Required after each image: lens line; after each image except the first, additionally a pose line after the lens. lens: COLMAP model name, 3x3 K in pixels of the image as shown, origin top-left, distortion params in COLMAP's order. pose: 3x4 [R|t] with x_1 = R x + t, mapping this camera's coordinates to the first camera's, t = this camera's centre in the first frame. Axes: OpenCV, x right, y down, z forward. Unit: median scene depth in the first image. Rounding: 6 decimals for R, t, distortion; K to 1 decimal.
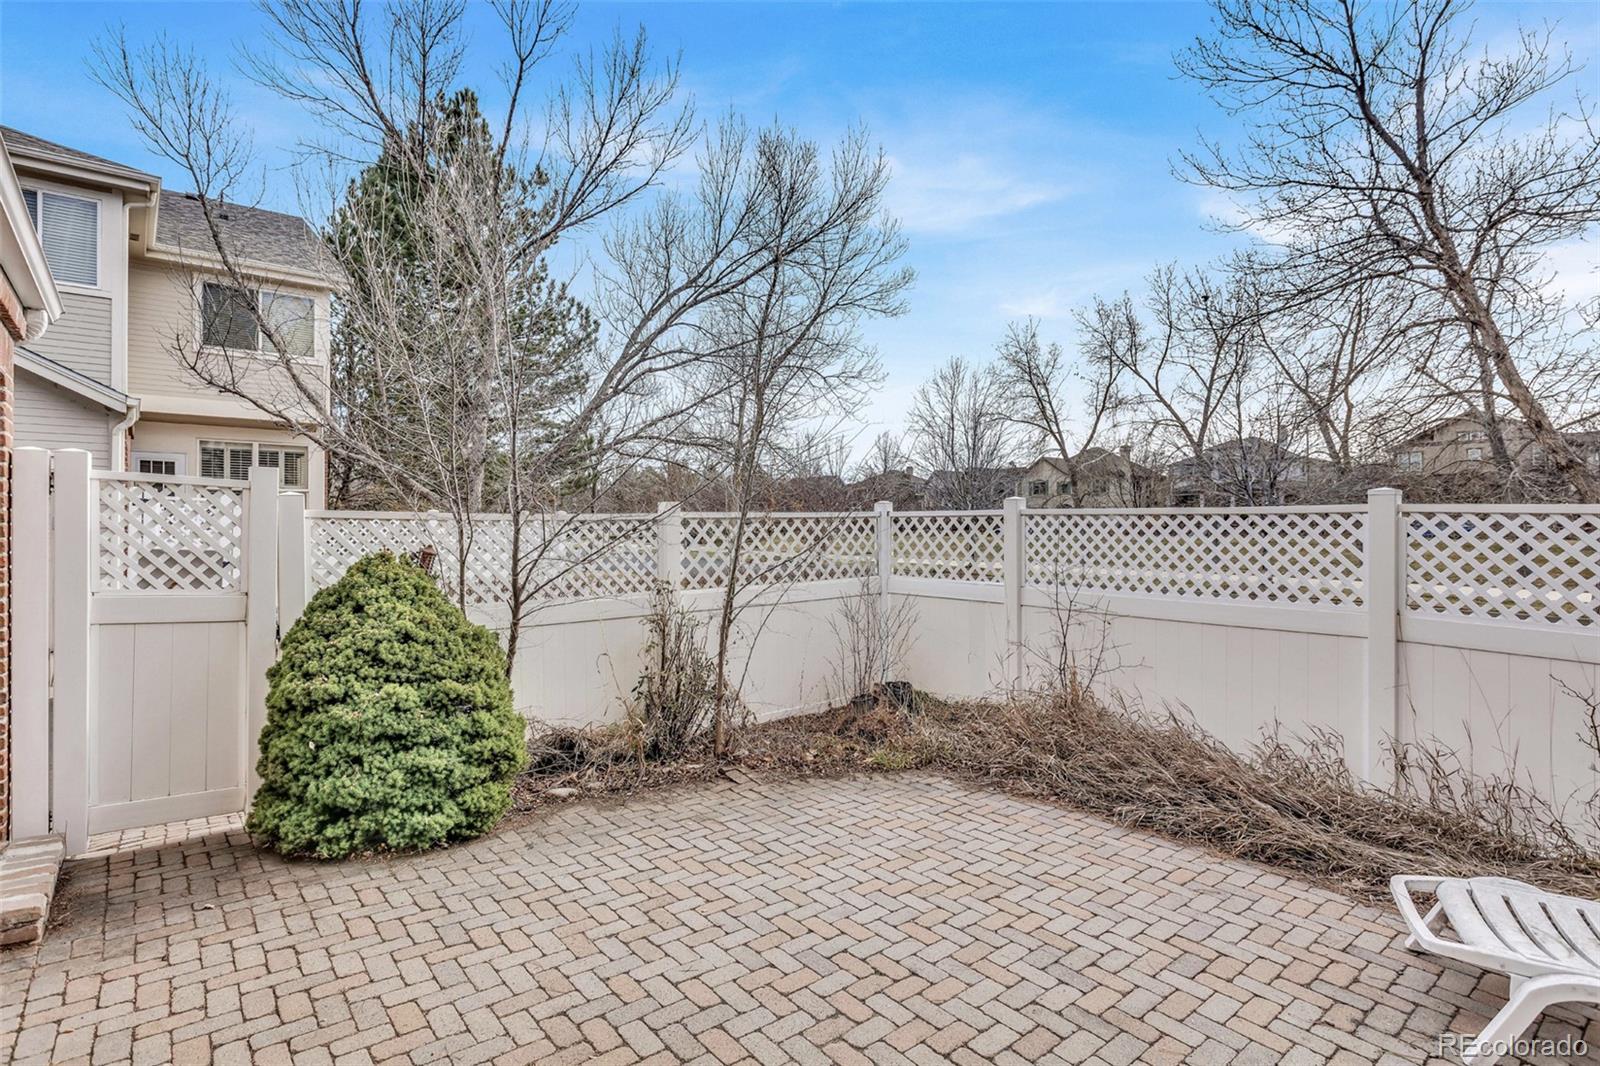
lens RADIAL K [[836.2, 0, 796.3], [0, 836.2, 525.8], [0, 0, 1]] dist [-0.001727, 0.000304]
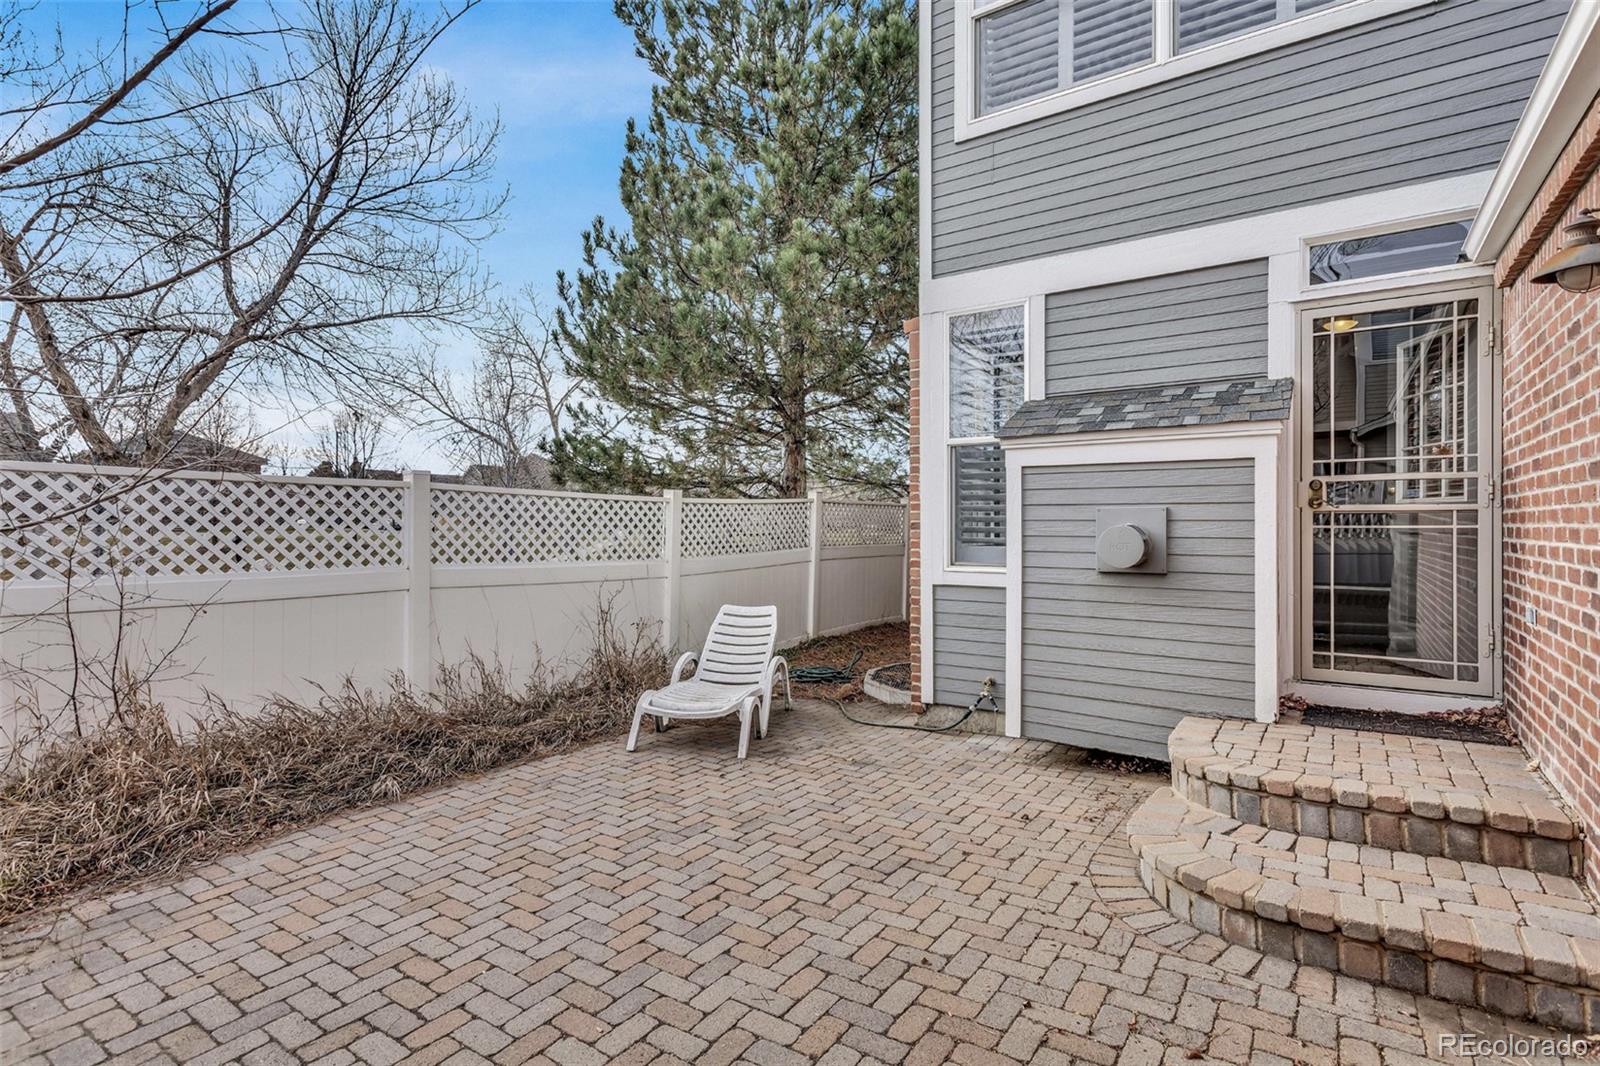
lens RADIAL K [[775.2, 0, 796.3], [0, 775.2, 530.5], [0, 0, 1]] dist [0.005666, 0.000301]
pose [[-0.294461, -0.002316, 0.955661, -0.695154], [0.001985, 0.999993, 0.003035, 0.054824], [-0.955661, 0.002790, -0.294455, 0.956160]]
